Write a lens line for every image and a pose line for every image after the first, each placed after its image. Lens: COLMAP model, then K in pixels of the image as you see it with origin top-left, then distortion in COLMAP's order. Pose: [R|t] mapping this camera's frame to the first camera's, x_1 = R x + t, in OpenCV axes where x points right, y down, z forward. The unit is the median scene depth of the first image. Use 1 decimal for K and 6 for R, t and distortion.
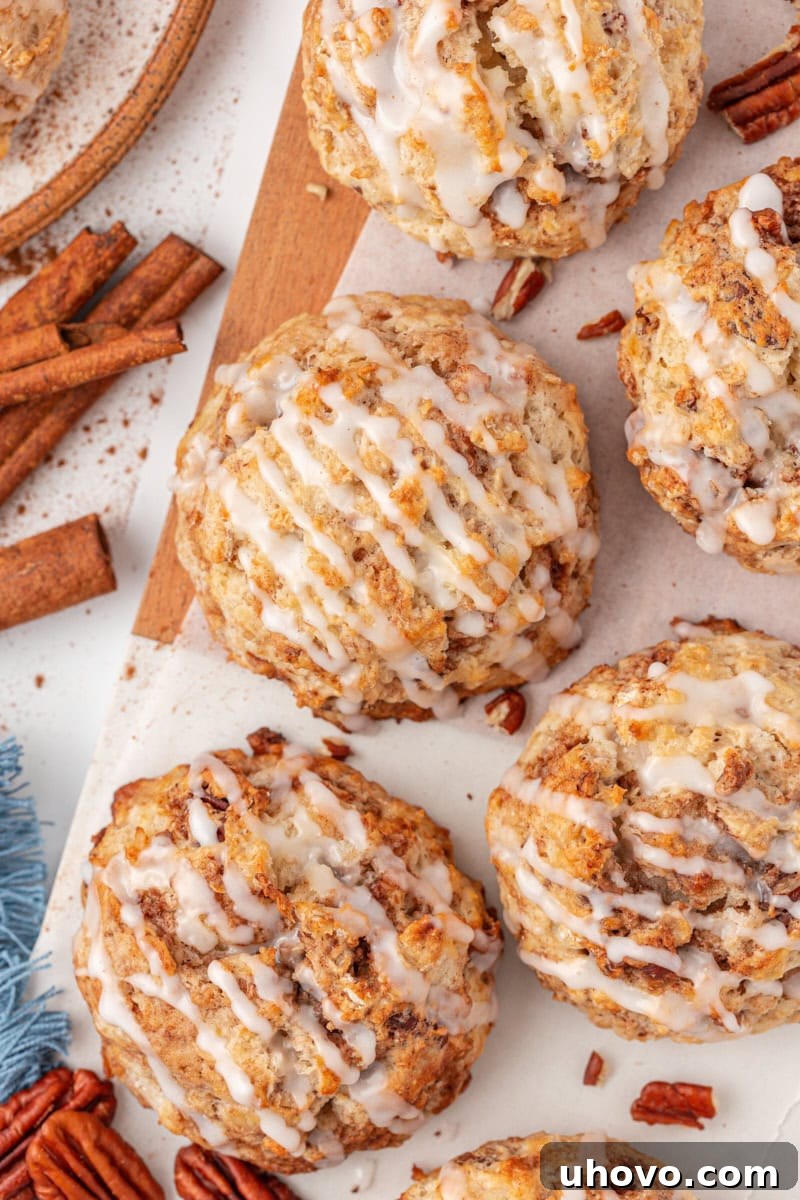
lens RADIAL K [[3918.3, 0, 400.0], [0, 3918.3, 600.0], [0, 0, 1]] dist [-0.041313, 0.188278]
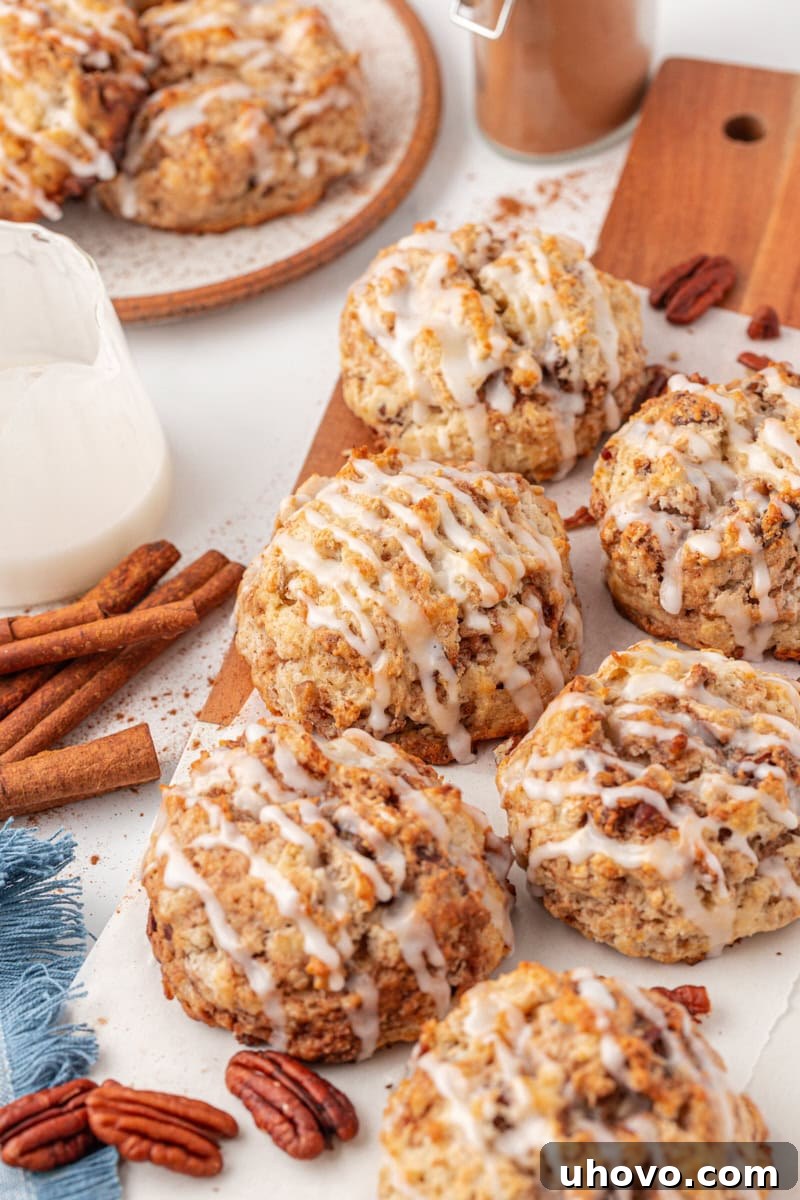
lens RADIAL K [[3918.3, 0, 400.0], [0, 3918.3, 600.0], [0, 0, 1]] dist [-0.041313, 0.188278]
pose [[0.999861, -0.016473, 0.002540, -0.009355], [0.013528, 0.713064, -0.700968, 0.861909], [0.009736, 0.700905, 0.713188, 0.124462]]
